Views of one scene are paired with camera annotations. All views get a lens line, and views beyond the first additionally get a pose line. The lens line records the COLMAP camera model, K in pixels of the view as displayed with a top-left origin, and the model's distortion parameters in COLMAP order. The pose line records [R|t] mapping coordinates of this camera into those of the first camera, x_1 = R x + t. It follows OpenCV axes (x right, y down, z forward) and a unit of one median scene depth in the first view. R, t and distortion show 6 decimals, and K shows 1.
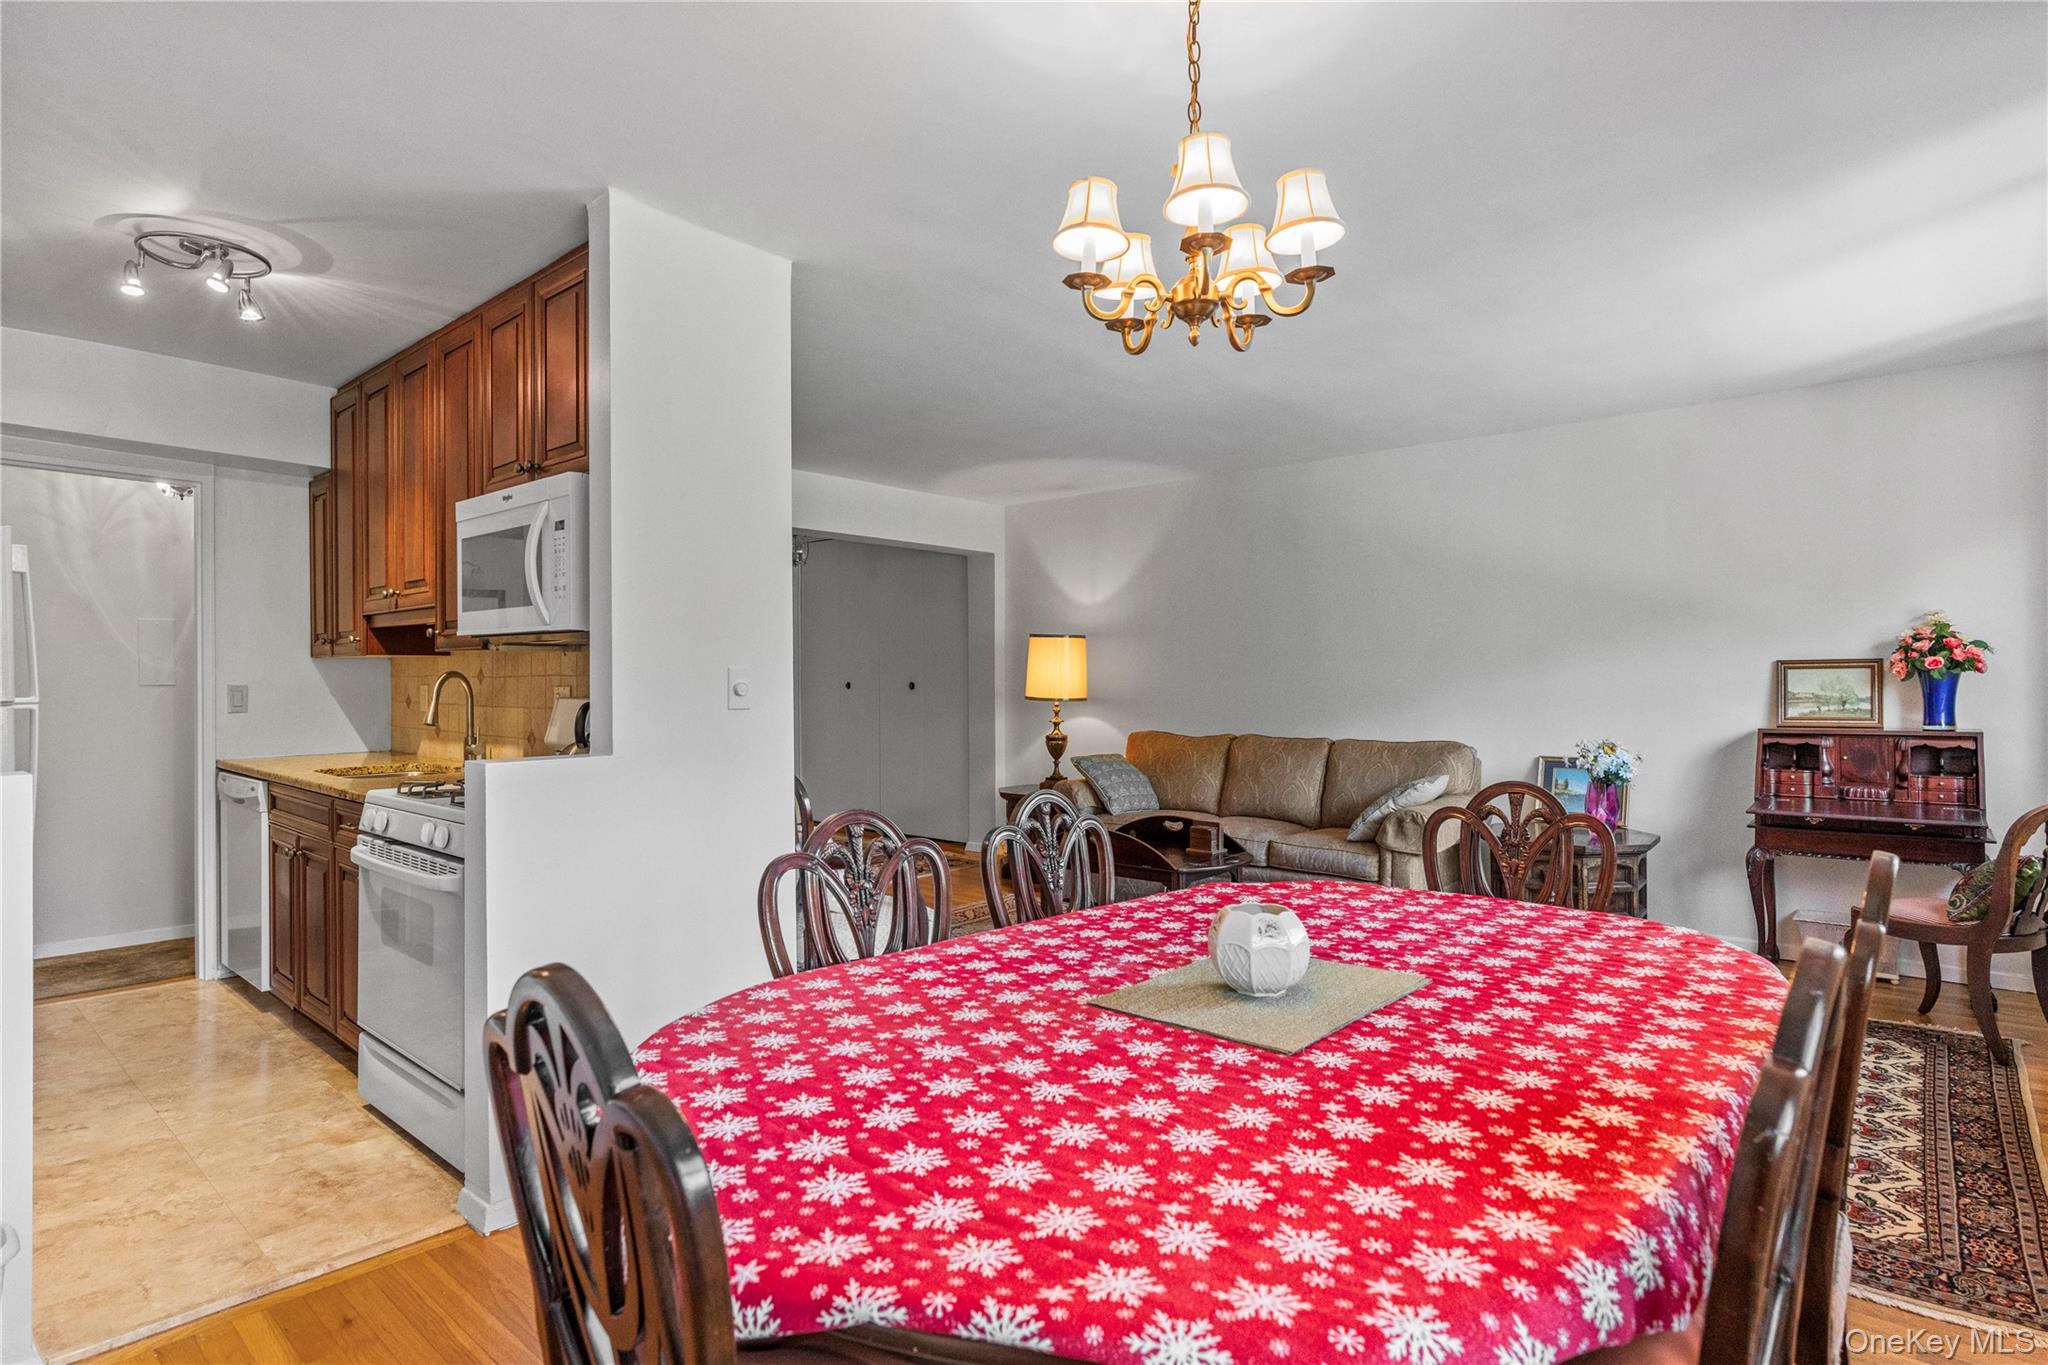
lens RADIAL K [[1049.2, 0, 1030.6], [0, 1049.2, 677.3], [0, 0, 1]] dist [-0.007635, 0.005844]
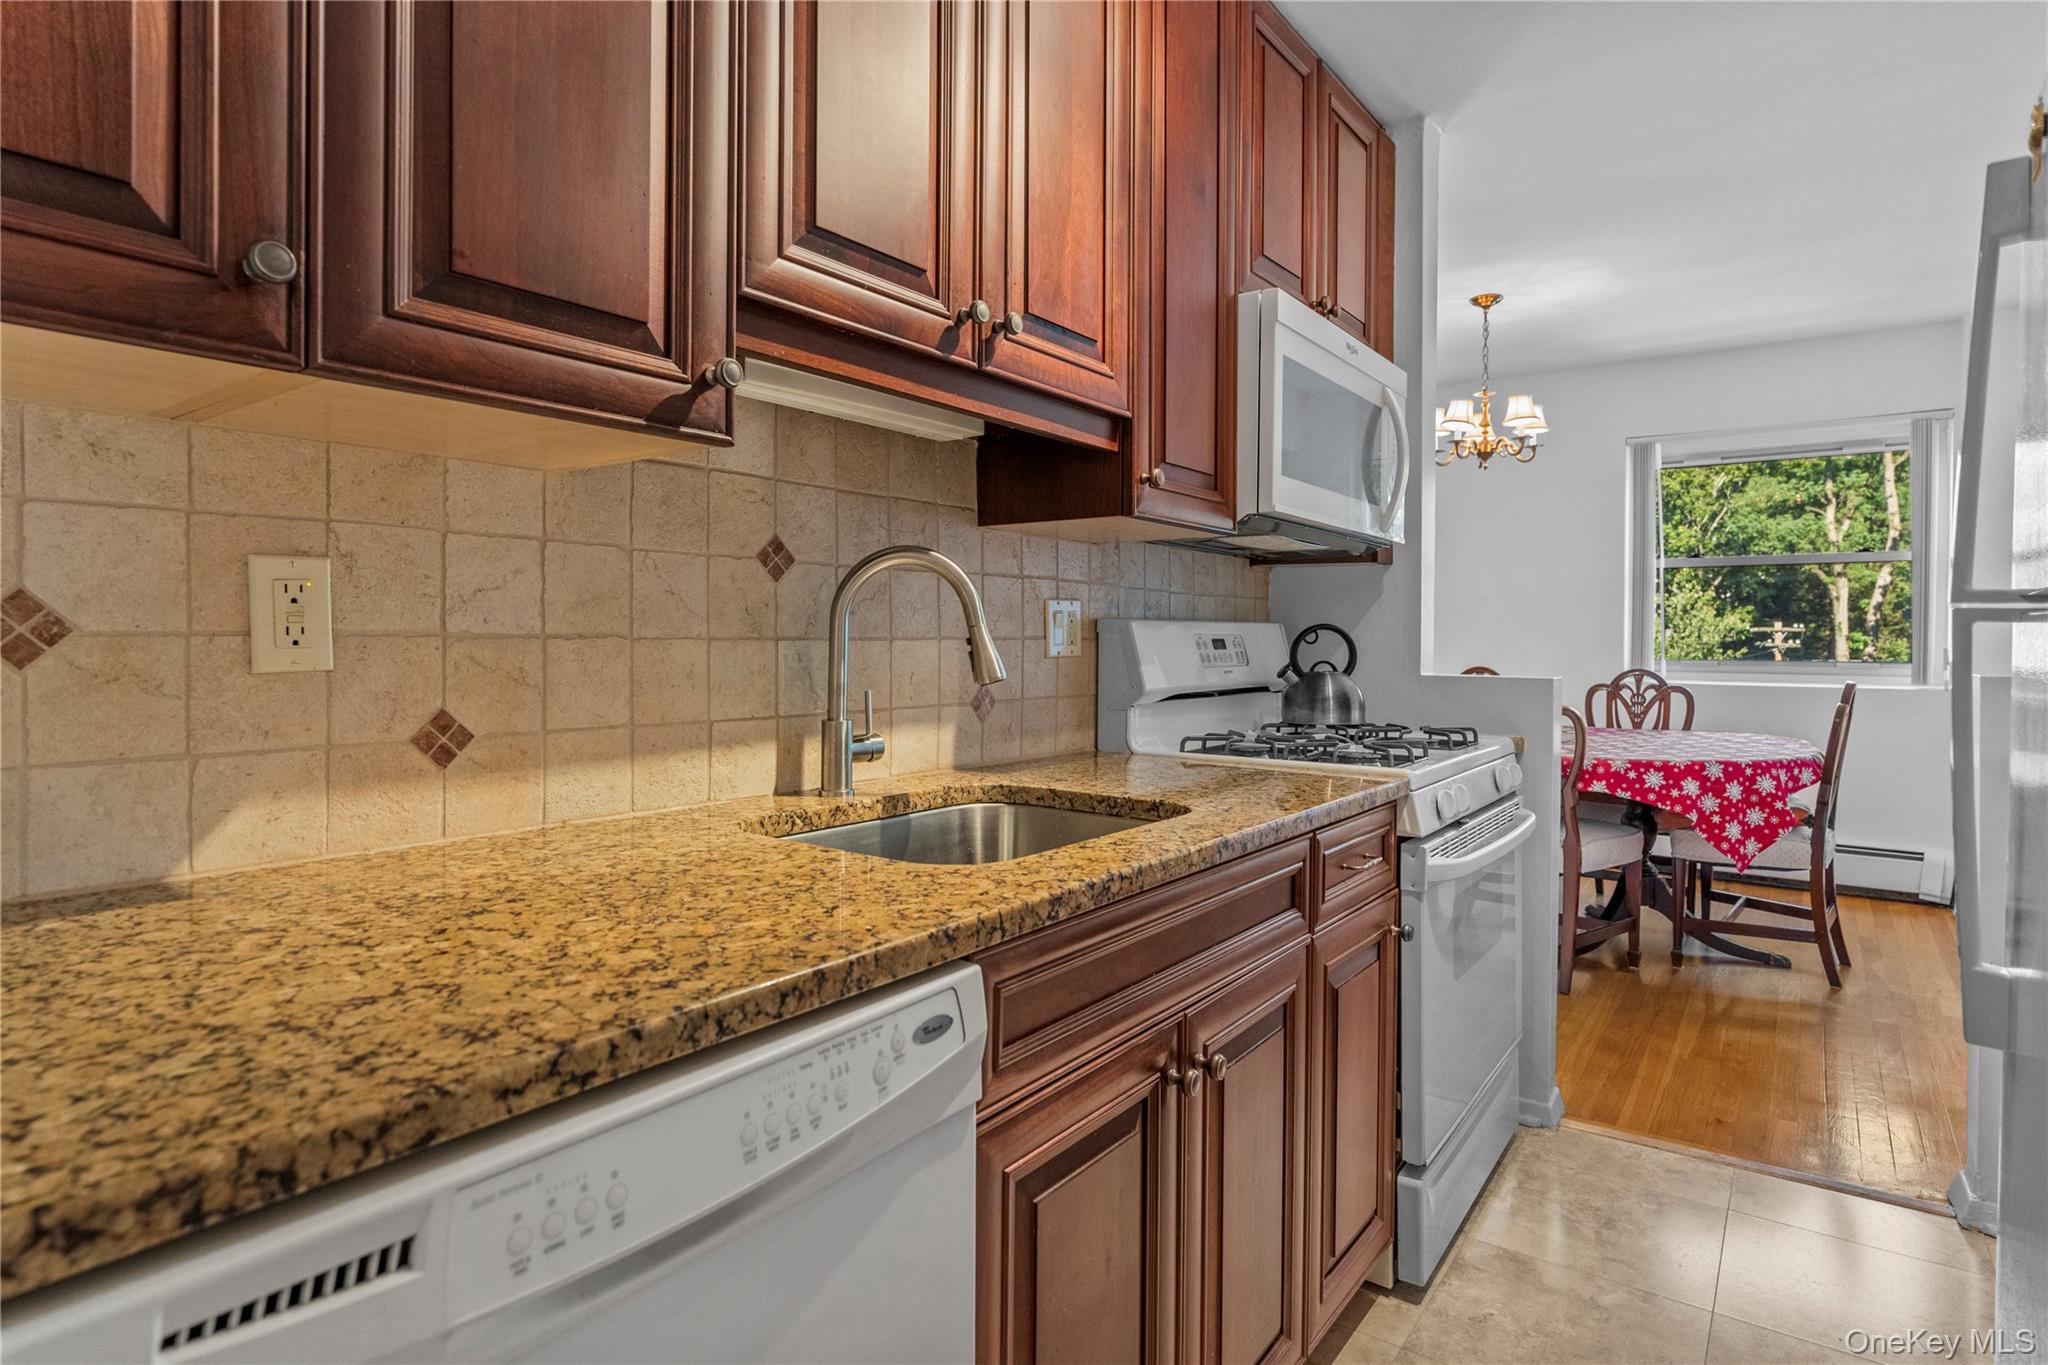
lens RADIAL K [[1049.2, 0, 1035.9], [0, 1049.2, 637.2], [0, 0, 1]] dist [-0.007635, 0.005844]
pose [[-0.070375, -0.001296, 0.997520, -0.873685], [-0.012901, 0.999917, 0.000388, 0.024988], [-0.997437, -0.012842, -0.070386, 0.907948]]
